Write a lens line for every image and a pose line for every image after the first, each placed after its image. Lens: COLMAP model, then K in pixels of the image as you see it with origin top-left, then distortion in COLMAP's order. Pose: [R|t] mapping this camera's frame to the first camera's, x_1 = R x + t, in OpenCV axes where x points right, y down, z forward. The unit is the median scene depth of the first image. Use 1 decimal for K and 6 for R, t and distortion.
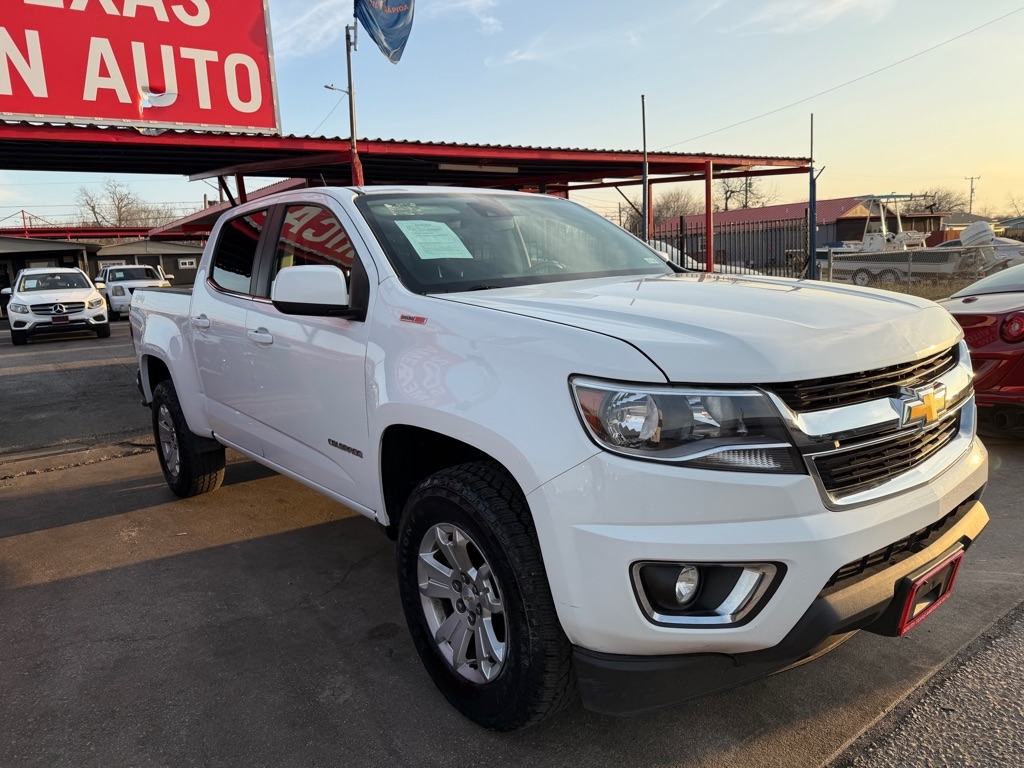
lens RADIAL K [[734.3, 0, 501.9], [0, 734.3, 388.0], [0, 0, 1]] dist [0.017087, -0.022516]
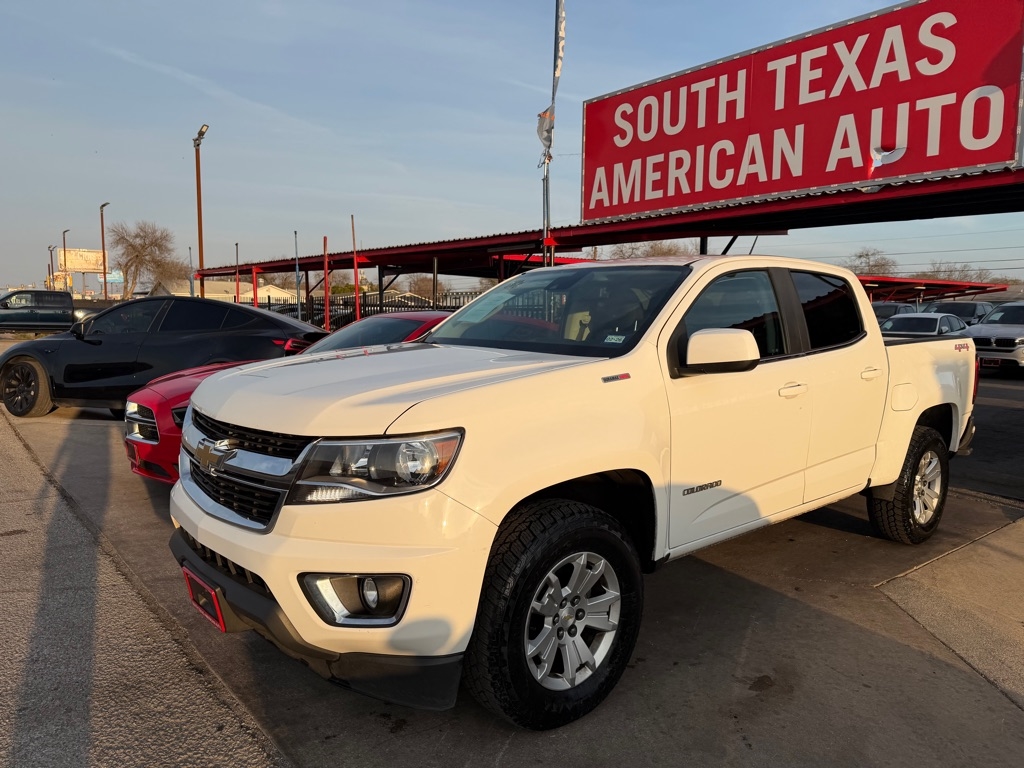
lens RADIAL K [[715.7, 0, 511.4], [0, 715.7, 392.0], [0, 0, 1]] dist [0.024039, -0.036107]
pose [[0.075587, 0.155934, -0.984871, 0.569849], [-0.179585, 0.973675, 0.140378, -0.113260], [0.980834, 0.166257, 0.101600, 0.429424]]
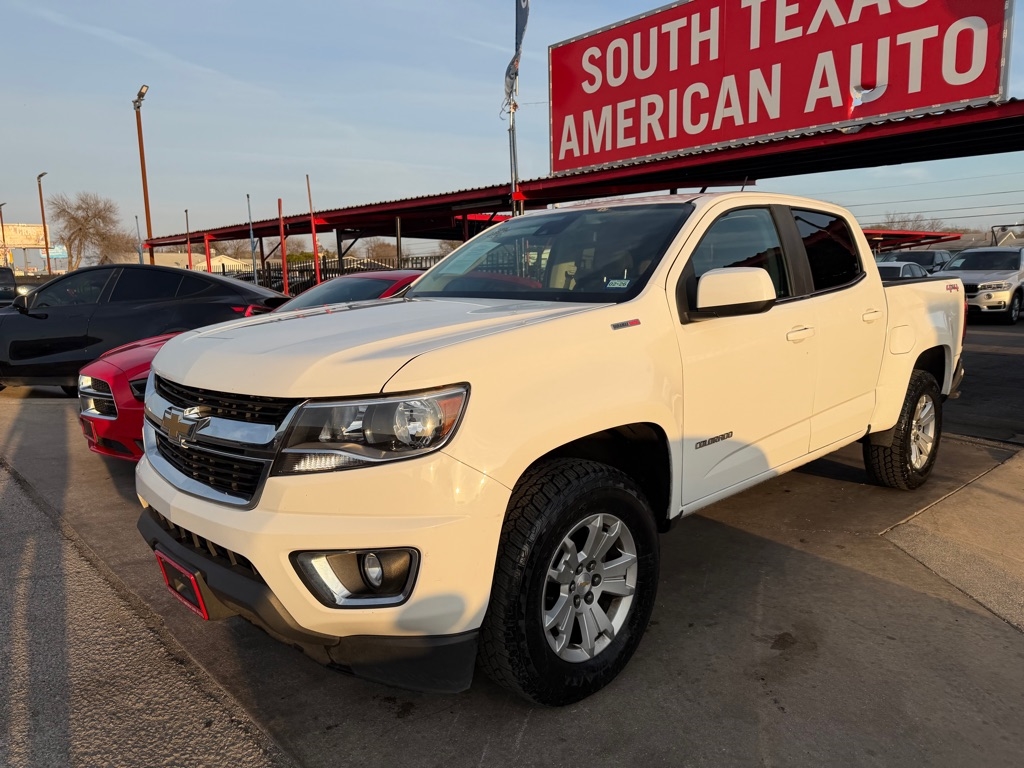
lens RADIAL K [[719.7, 0, 510.4], [0, 719.7, 390.5], [0, 0, 1]] dist [0.008815, -0.018063]
pose [[0.129412, 0.198668, -0.971485, 0.533089], [-0.151200, 0.972221, 0.178677, -0.097865], [0.979996, 0.123765, 0.155855, 0.414260]]
